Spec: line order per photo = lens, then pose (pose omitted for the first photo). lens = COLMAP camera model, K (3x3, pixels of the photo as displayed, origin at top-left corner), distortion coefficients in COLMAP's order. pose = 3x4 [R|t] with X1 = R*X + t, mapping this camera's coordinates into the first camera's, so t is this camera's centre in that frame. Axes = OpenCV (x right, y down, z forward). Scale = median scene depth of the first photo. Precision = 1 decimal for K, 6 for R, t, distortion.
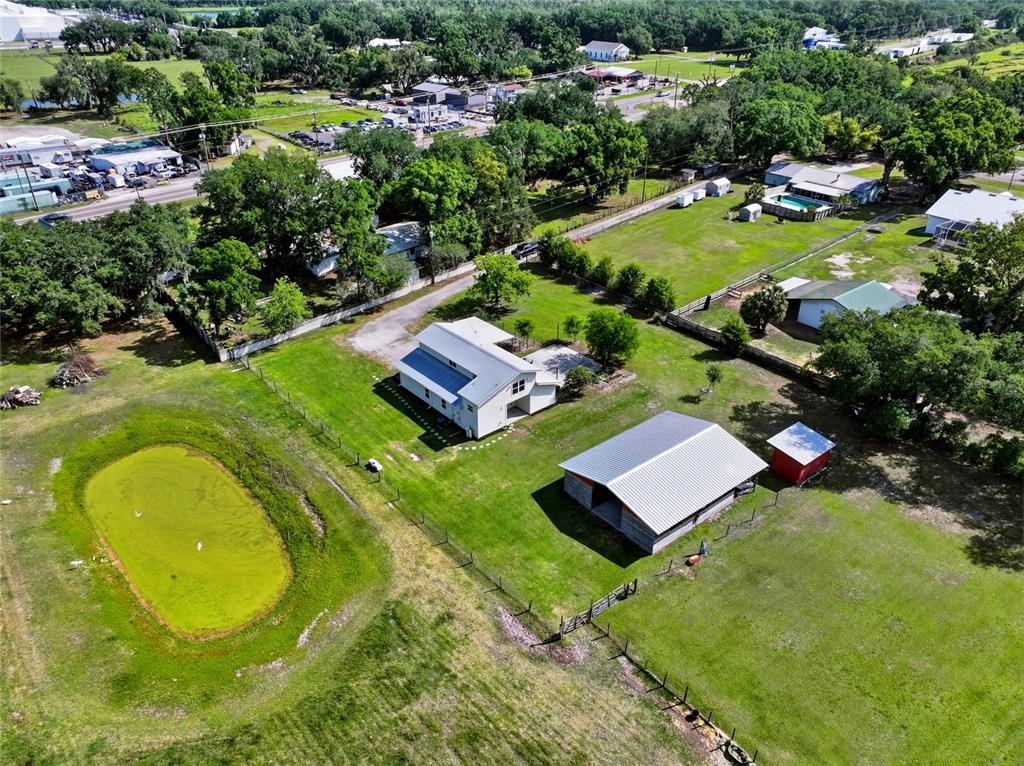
lens RADIAL K [[752.8, 0, 512.0], [0, 752.8, 383.0], [0, 0, 1]] dist [0.002645, 0.000784]
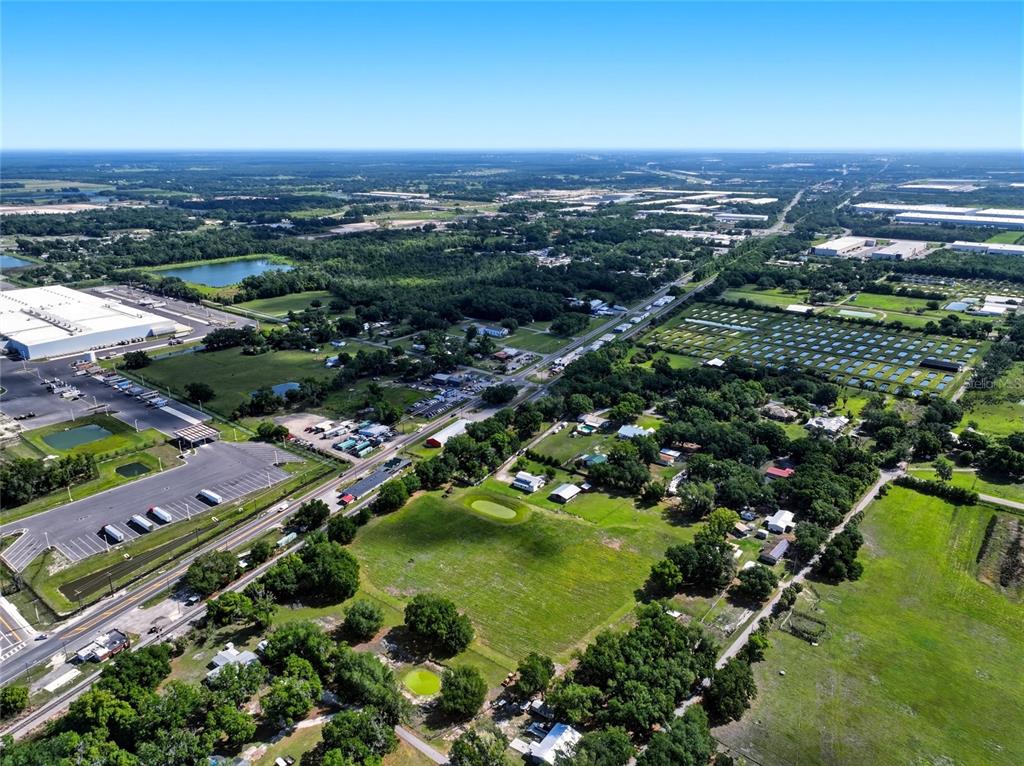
lens RADIAL K [[752.8, 0, 512.0], [0, 752.8, 383.0], [0, 0, 1]] dist [0.002645, 0.000784]
pose [[0.975638, -0.076723, 0.205536, -0.986015], [0.112892, 0.978872, -0.170483, 0.162636], [-0.188114, 0.189533, 0.963686, -3.485989]]
